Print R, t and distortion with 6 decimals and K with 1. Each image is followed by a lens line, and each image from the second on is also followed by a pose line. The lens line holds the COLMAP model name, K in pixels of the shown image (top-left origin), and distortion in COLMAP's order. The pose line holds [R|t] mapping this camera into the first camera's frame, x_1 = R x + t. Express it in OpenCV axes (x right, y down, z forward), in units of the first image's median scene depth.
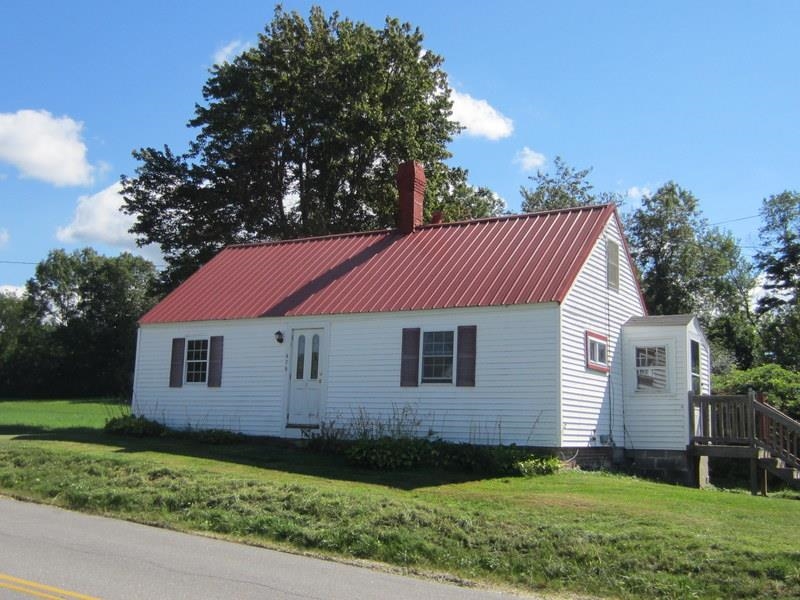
lens RADIAL K [[899.1, 0, 406.5], [0, 899.1, 292.1], [0, 0, 1]] dist [0.001610, 0.000000]
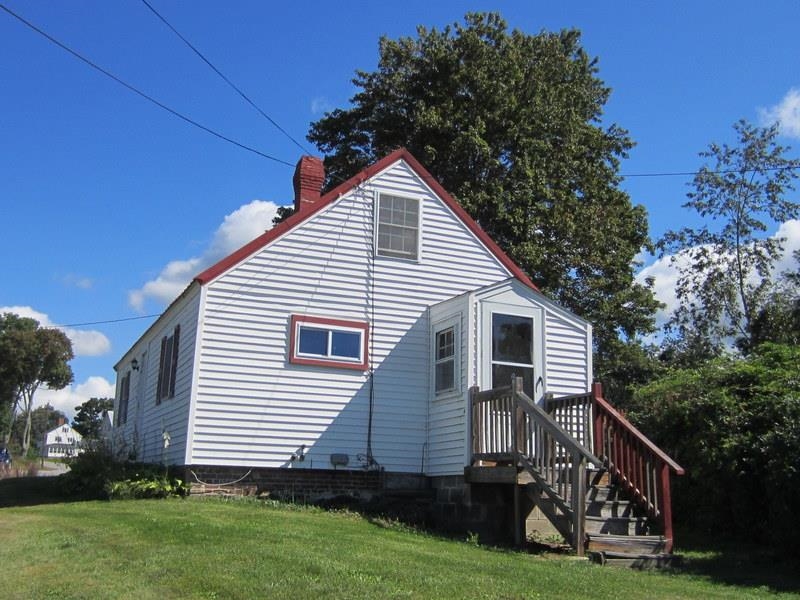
lens RADIAL K [[899.1, 0, 399.1], [0, 899.1, 300.7], [0, 0, 1]] dist [0.001610, 0.000000]
pose [[0.815429, -0.129861, -0.564102, 0.703354], [0.086536, 0.990907, -0.103025, 0.116895], [0.572352, 0.035194, 0.819253, 0.426766]]
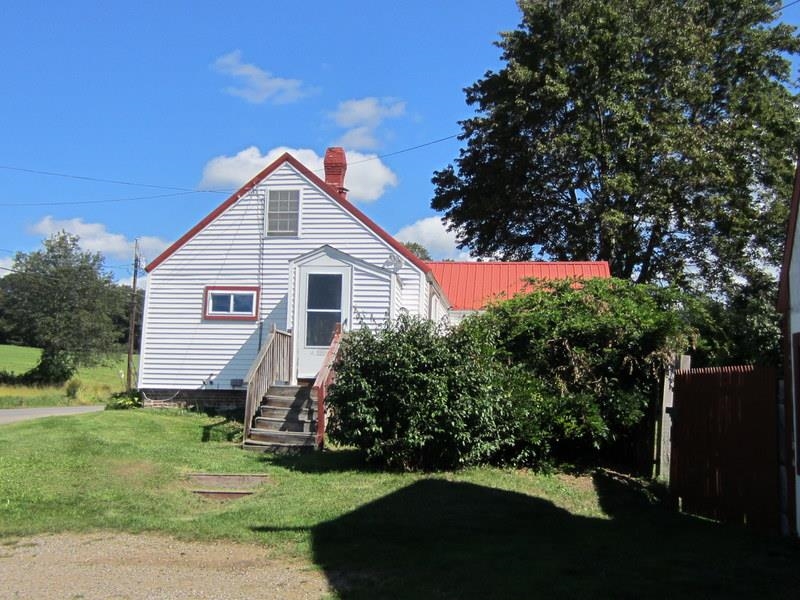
lens RADIAL K [[909.6, 0, 399.0], [0, 909.6, 300.9], [0, 0, 1]] dist [-0.001484, 0.000000]
pose [[0.379744, -0.126847, -0.916354, 1.321562], [0.130713, 0.987974, -0.082593, 0.185015], [0.915810, -0.088415, 0.391758, 0.773799]]
